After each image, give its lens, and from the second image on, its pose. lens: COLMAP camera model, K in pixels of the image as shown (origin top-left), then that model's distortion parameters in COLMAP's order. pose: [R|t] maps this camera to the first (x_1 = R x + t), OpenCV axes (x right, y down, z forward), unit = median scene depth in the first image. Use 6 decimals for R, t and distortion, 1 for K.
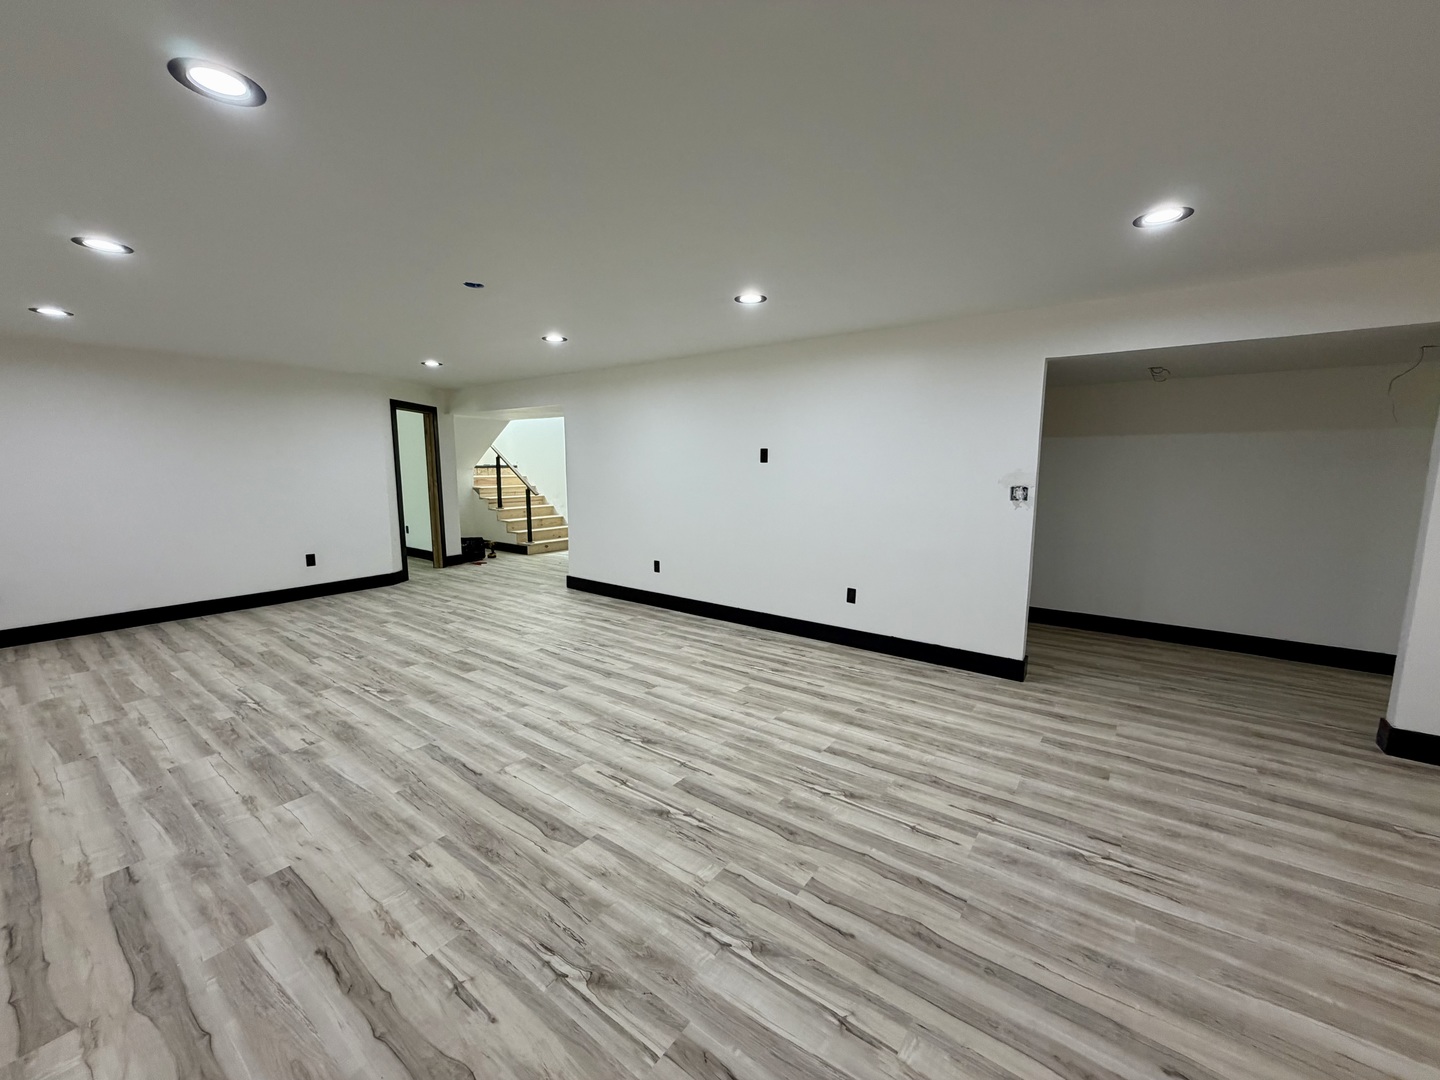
lens RADIAL K [[573.5, 0, 716.2], [0, 573.5, 541.8], [0, 0, 1]] dist [0.000885, 0.000013]
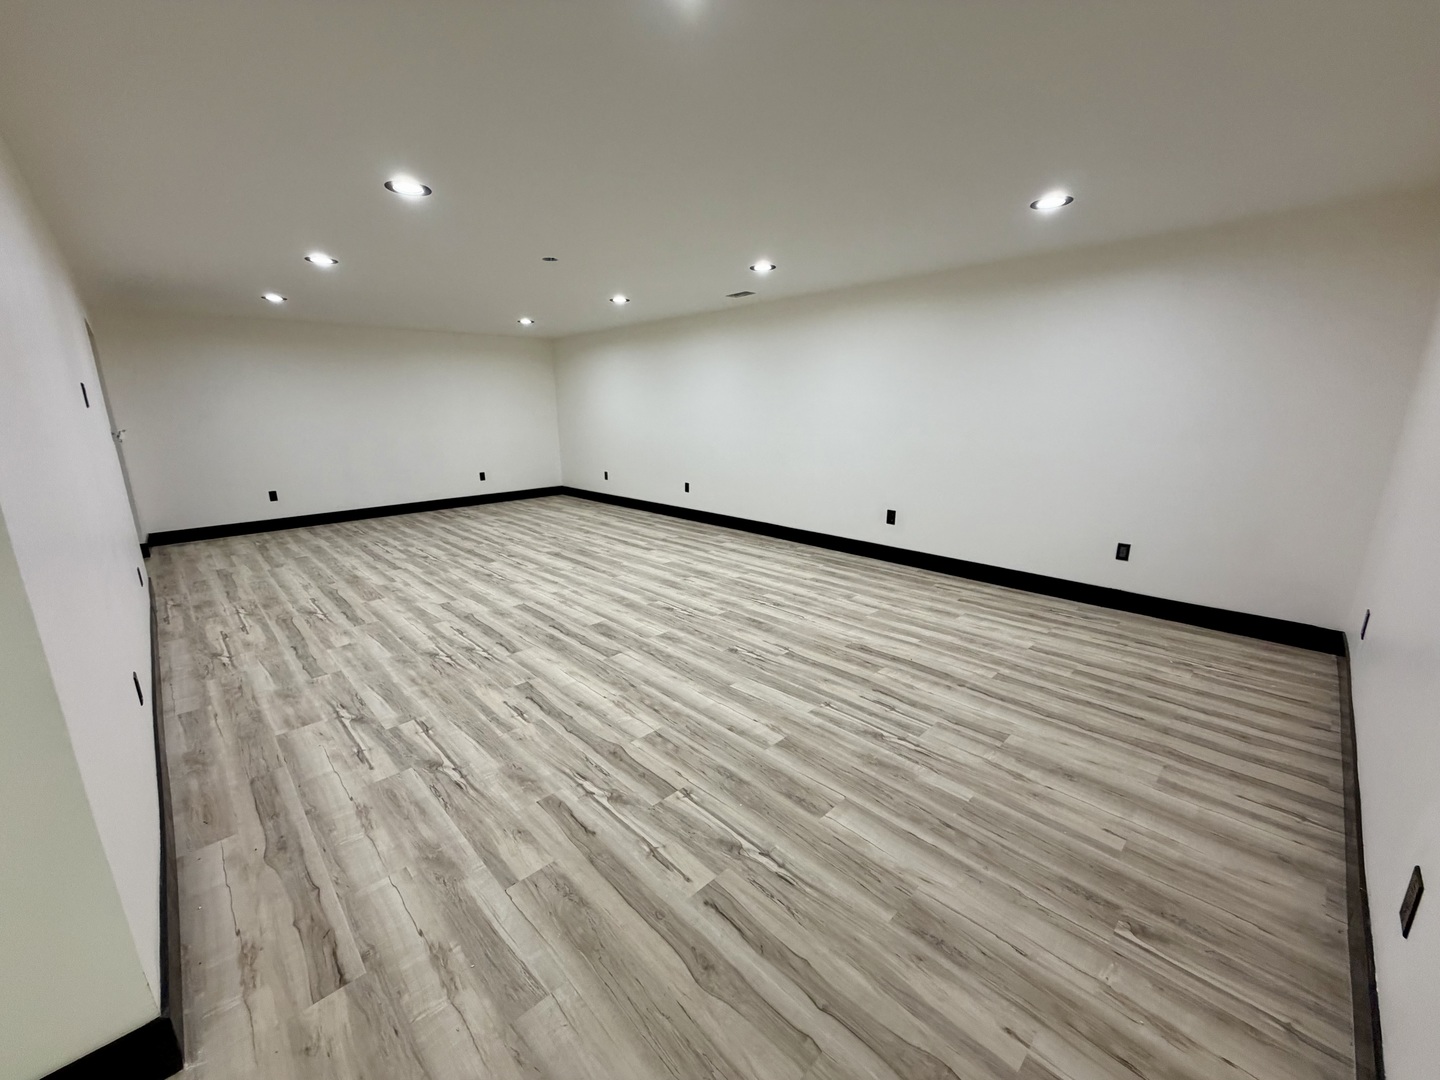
lens RADIAL K [[573.5, 0, 716.2], [0, 573.5, 541.8], [0, 0, 1]] dist [0.000885, 0.000013]
pose [[-0.988041, -0.026744, 0.151857, -0.805136], [0.031418, 0.929267, 0.368071, -0.261837], [-0.150959, 0.368440, -0.917313, 1.891189]]
